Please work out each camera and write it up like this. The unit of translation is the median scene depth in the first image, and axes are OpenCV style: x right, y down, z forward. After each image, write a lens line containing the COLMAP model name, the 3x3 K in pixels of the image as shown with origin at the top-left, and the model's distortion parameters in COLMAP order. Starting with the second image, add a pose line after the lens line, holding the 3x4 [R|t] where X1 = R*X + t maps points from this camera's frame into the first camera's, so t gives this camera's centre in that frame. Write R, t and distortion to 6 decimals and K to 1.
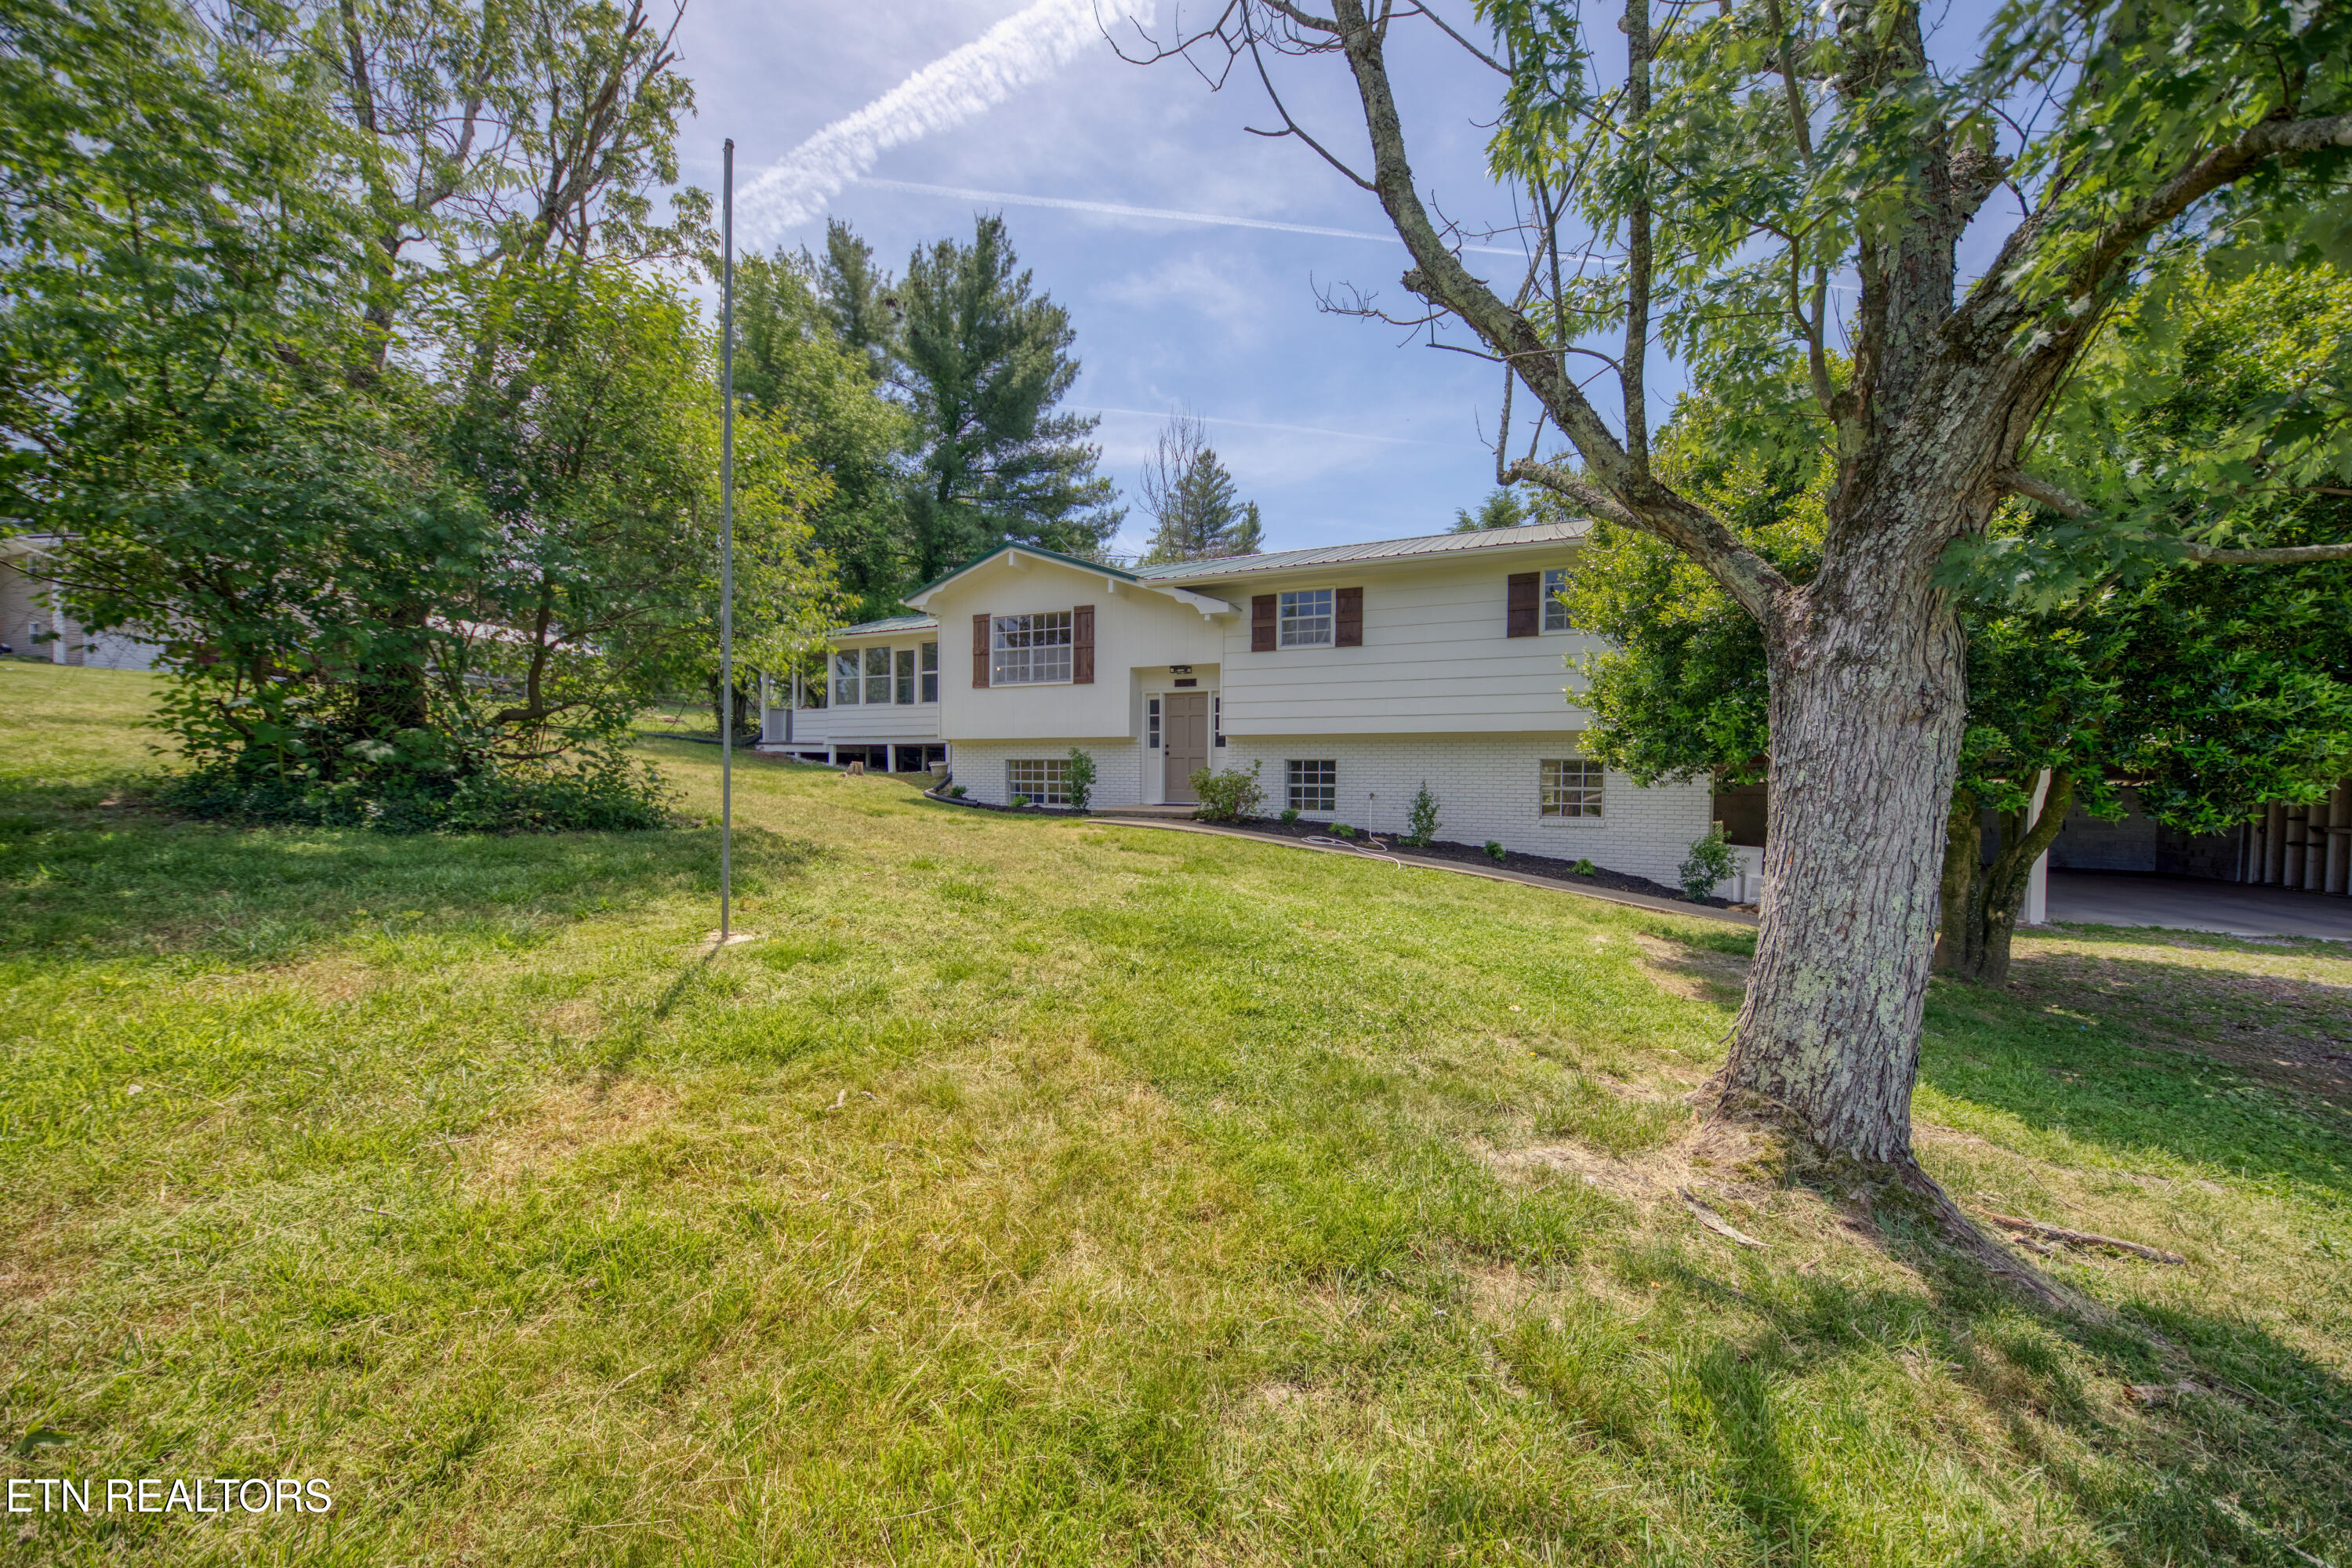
lens RADIAL K [[821.9, 0, 1188.5], [0, 821.9, 789.2], [0, 0, 1]] dist [0.010262, -0.000570]
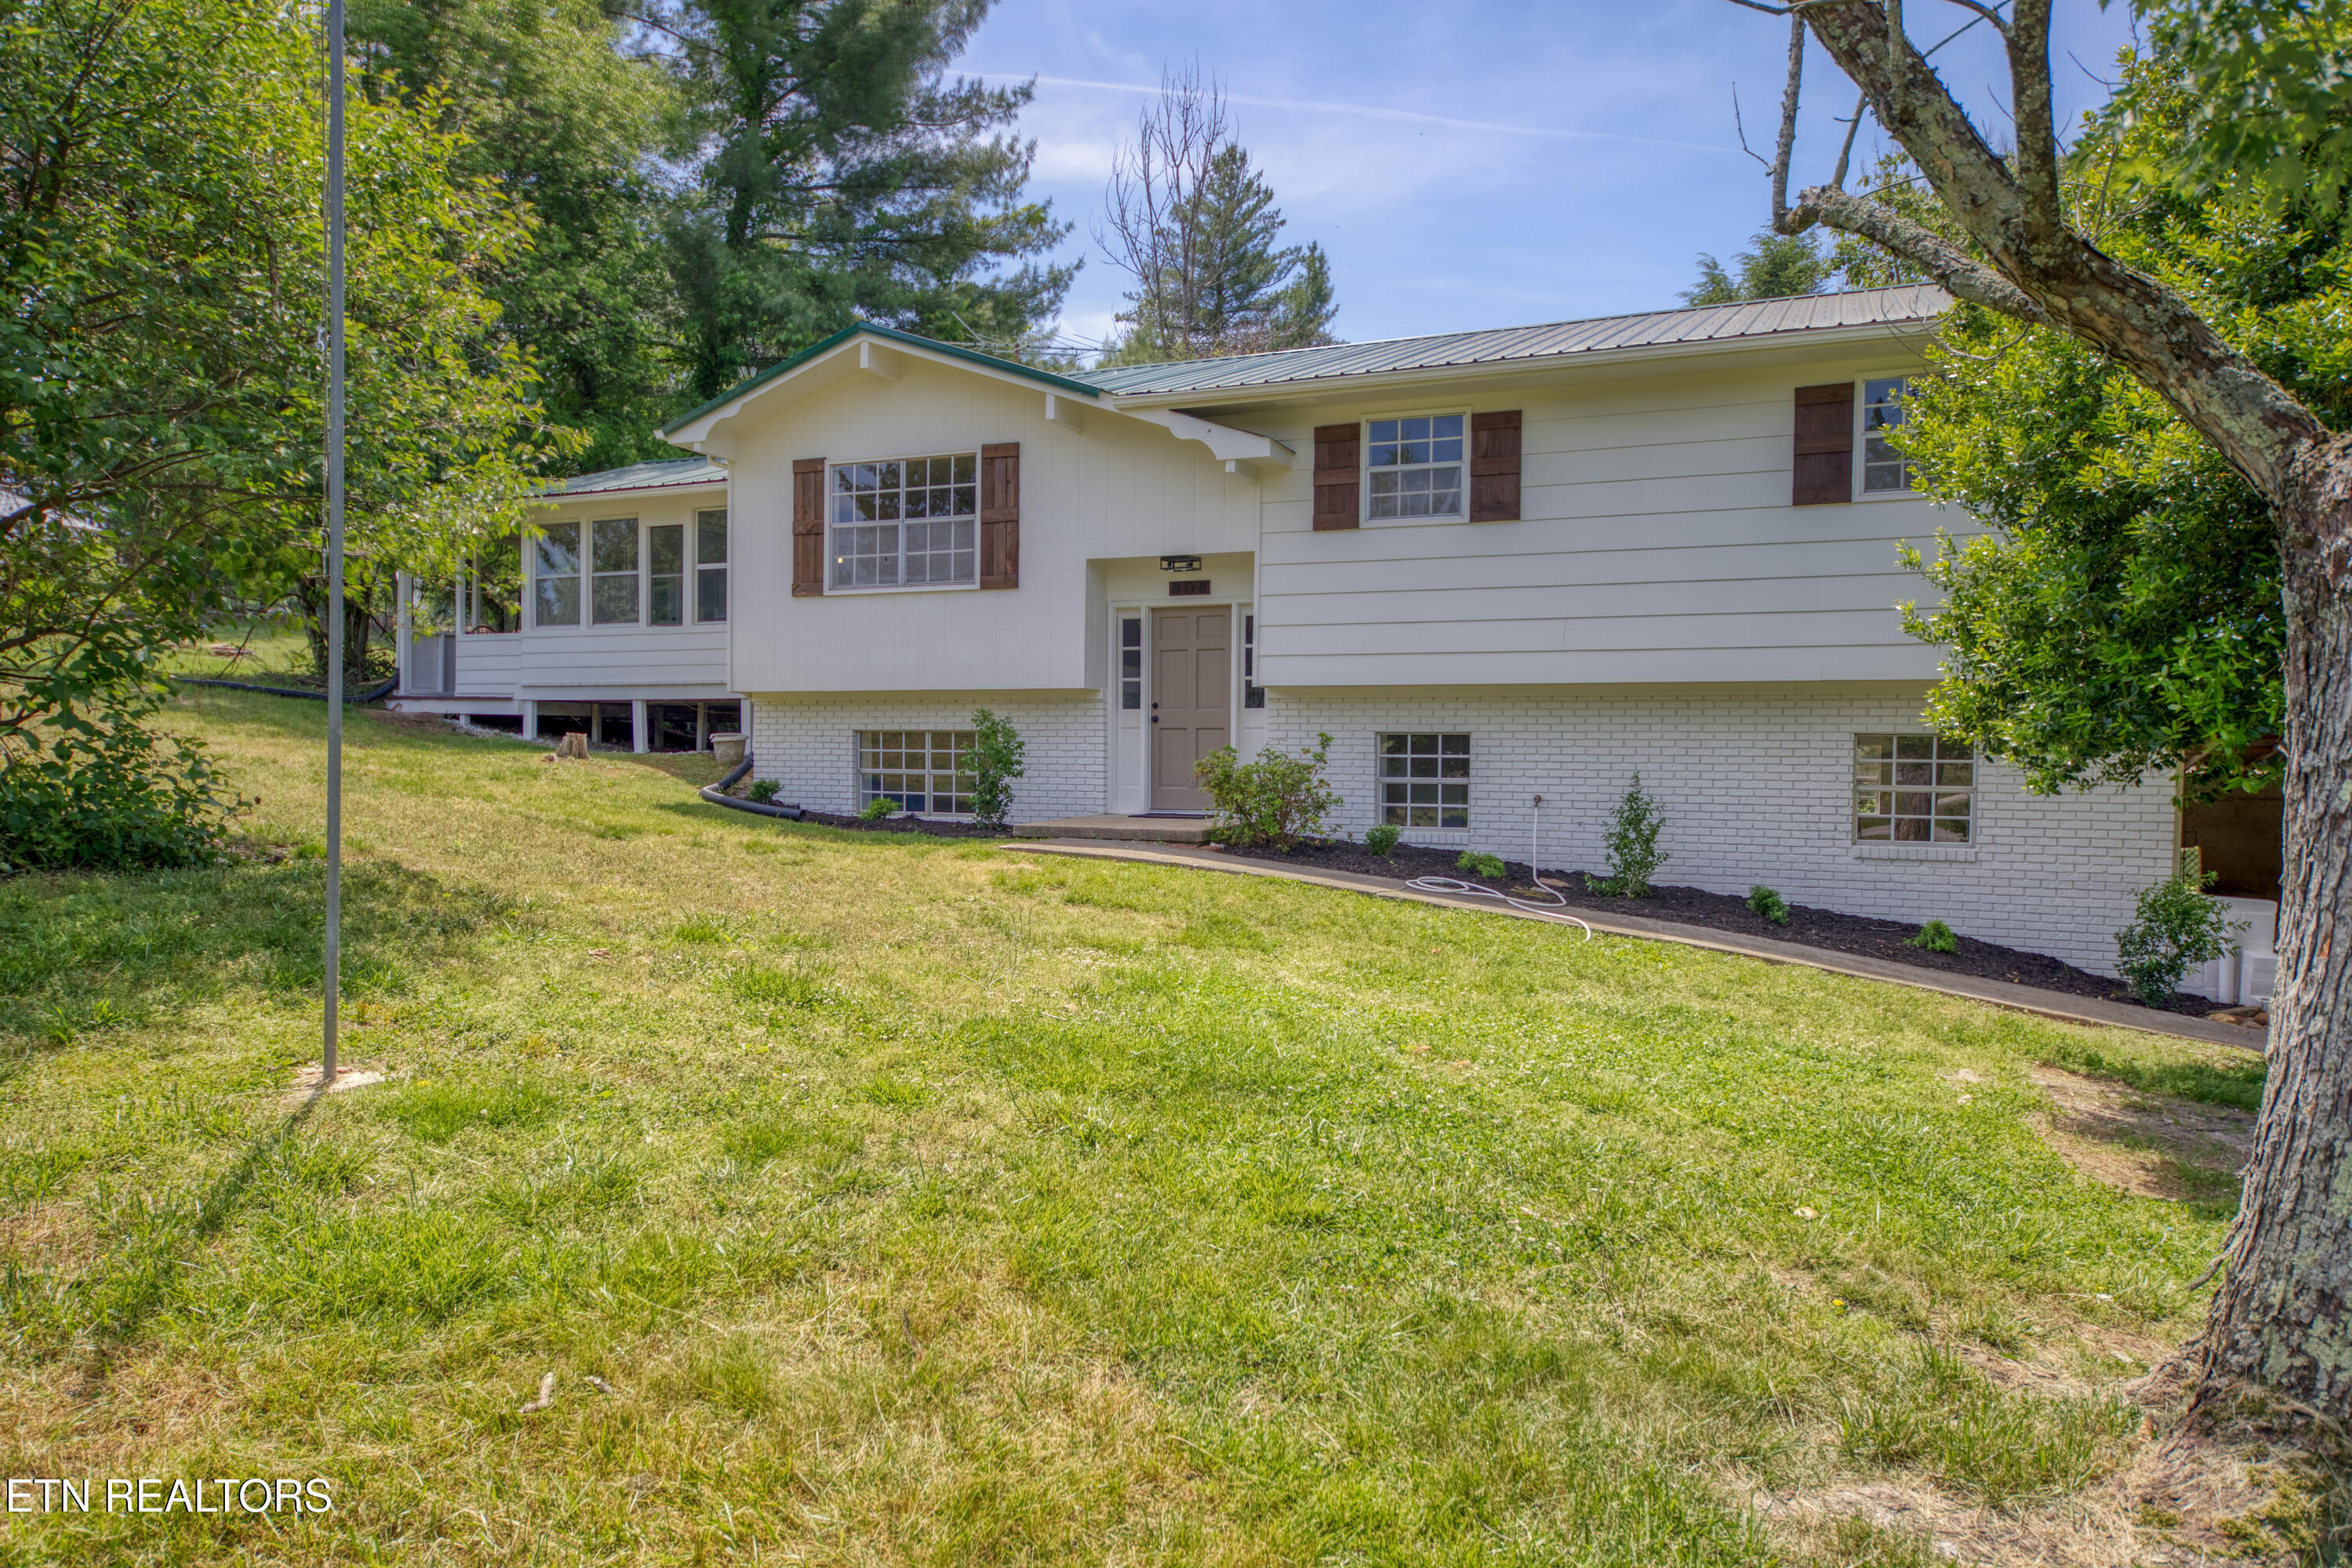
lens RADIAL K [[1537.5, 0, 1186.7], [0, 1537.5, 778.2], [0, 0, 1]] dist [0.013638, 0.008410]
pose [[0.999983, 0.002547, -0.005180, -0.000100], [-0.002551, 0.999996, -0.000758, -0.005361], [0.005178, 0.000771, 0.999986, -0.000955]]
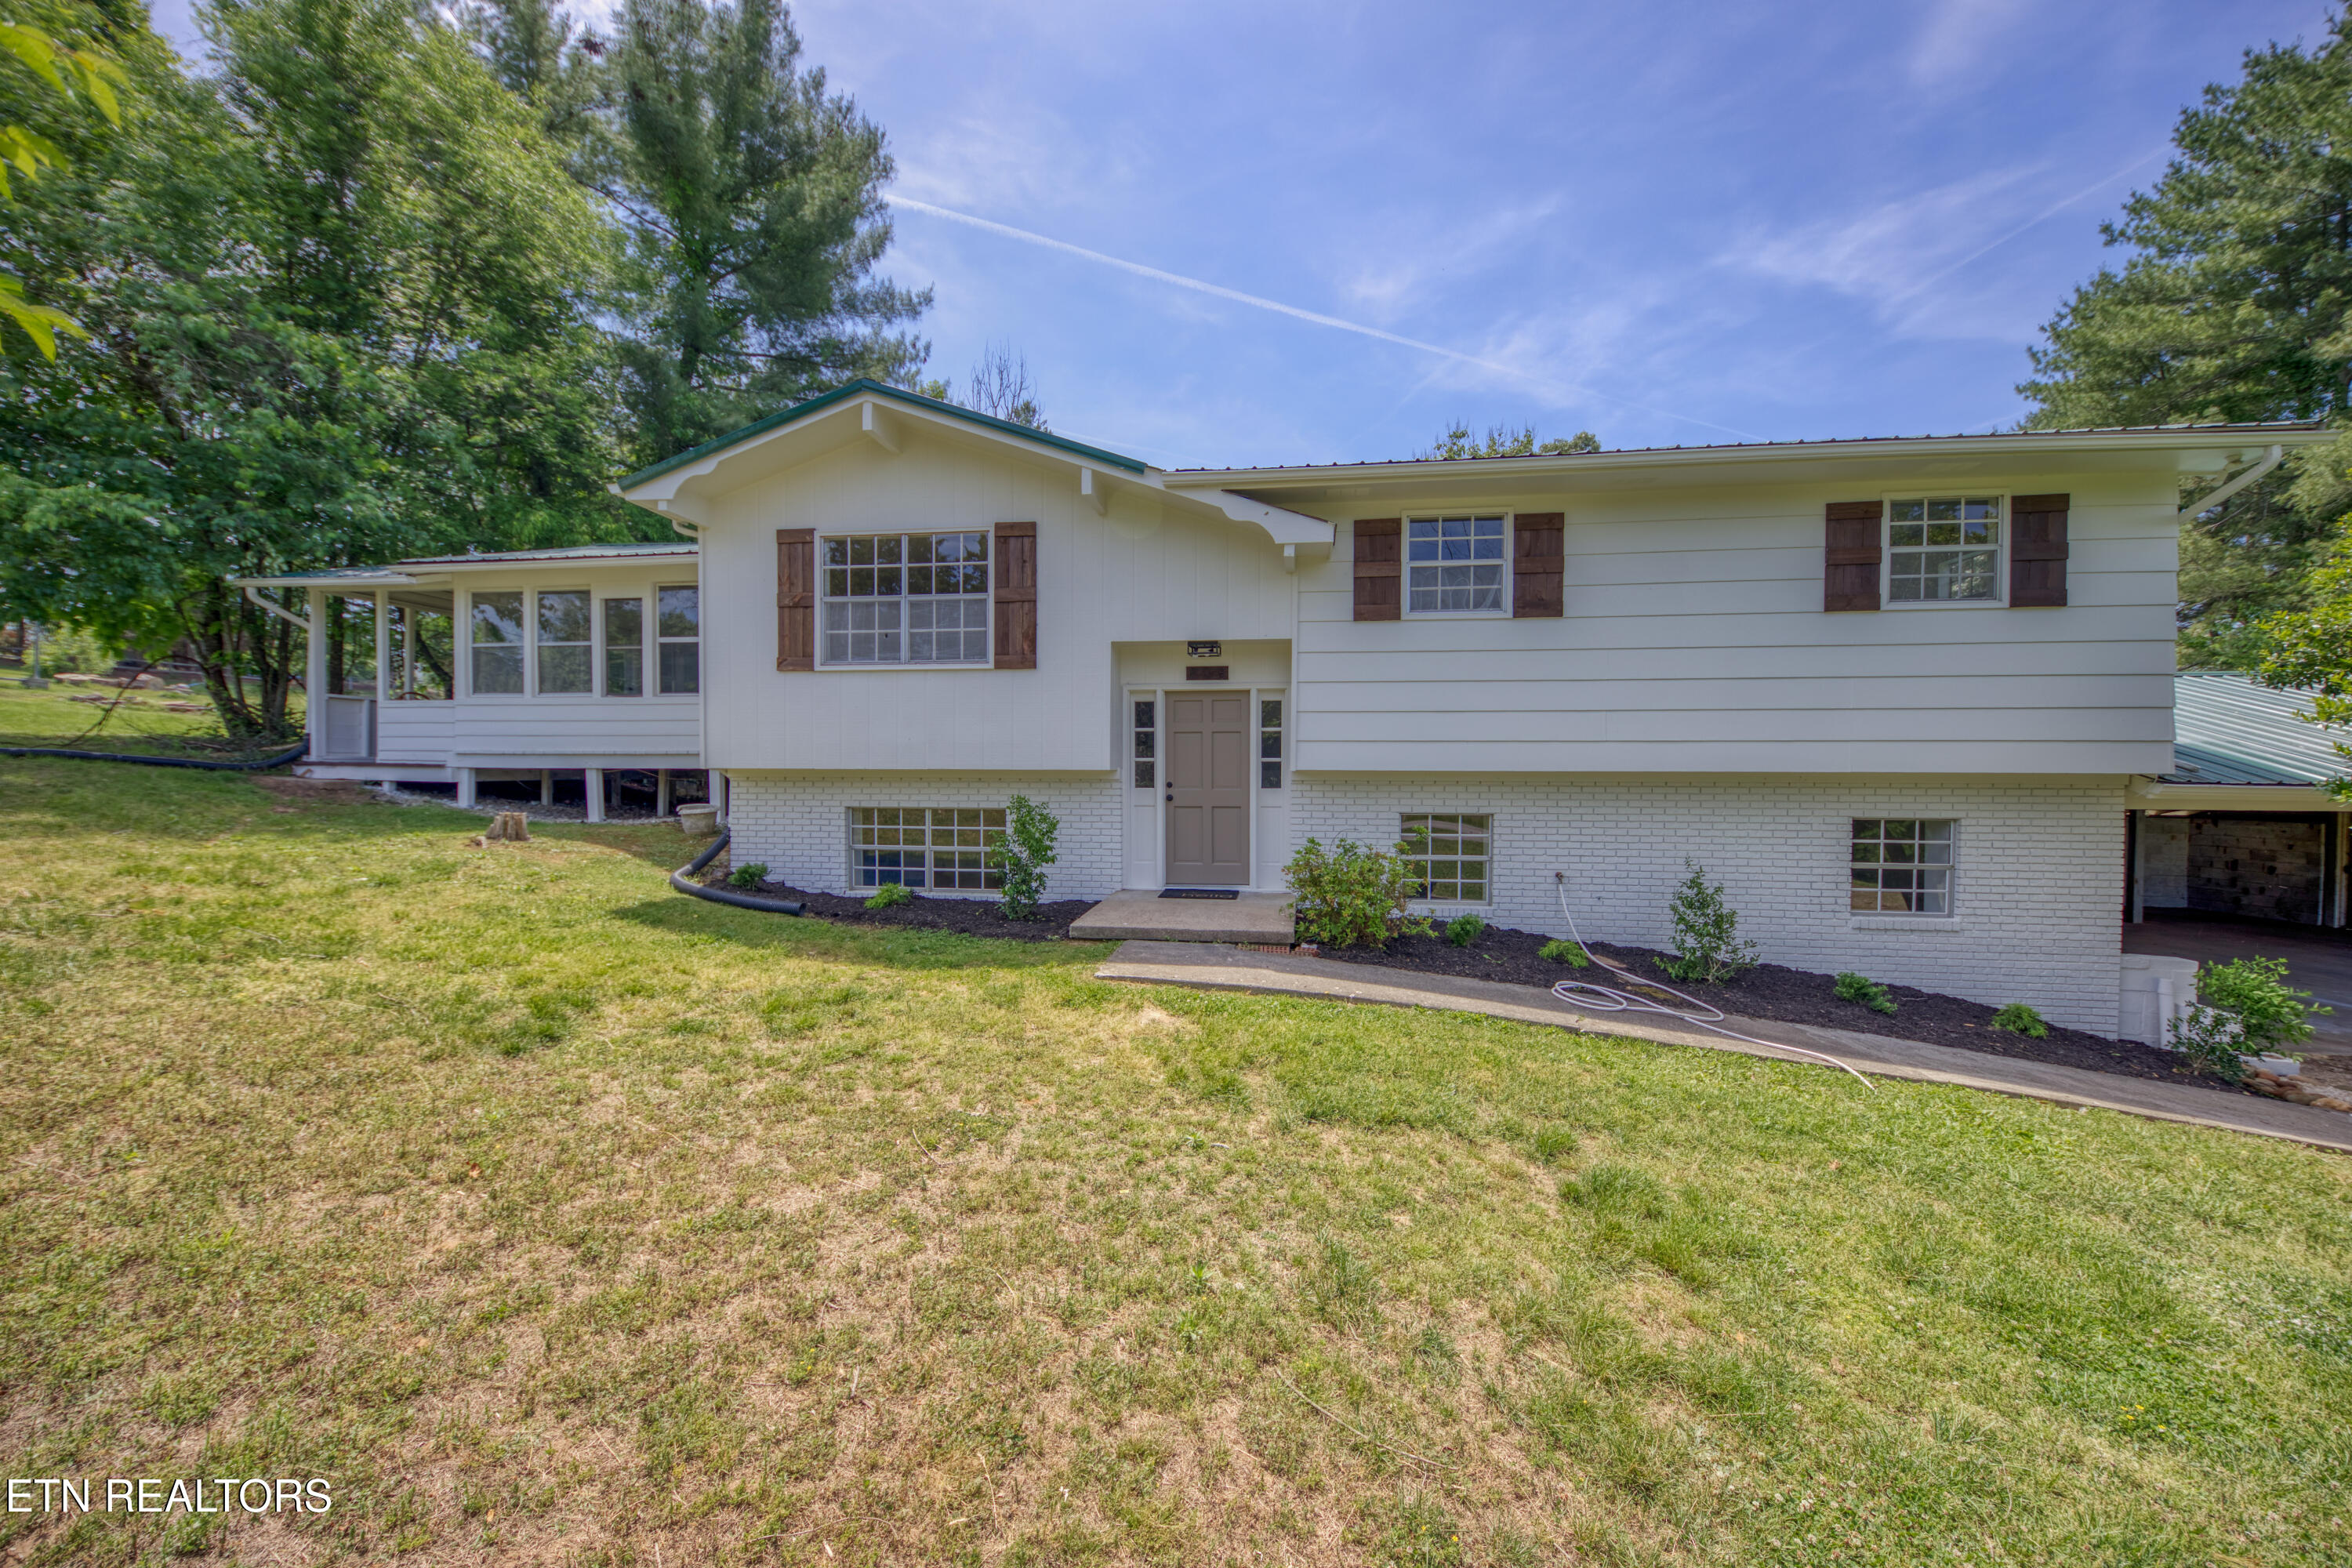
lens RADIAL K [[821.9, 0, 1199.8], [0, 821.9, 778.7], [0, 0, 1]] dist [0.010262, -0.000570]
pose [[0.960437, -0.007472, 0.278397, -0.188555], [0.007804, 0.999970, -0.000082, -0.065816], [-0.278388, 0.002252, 0.960466, 0.531699]]
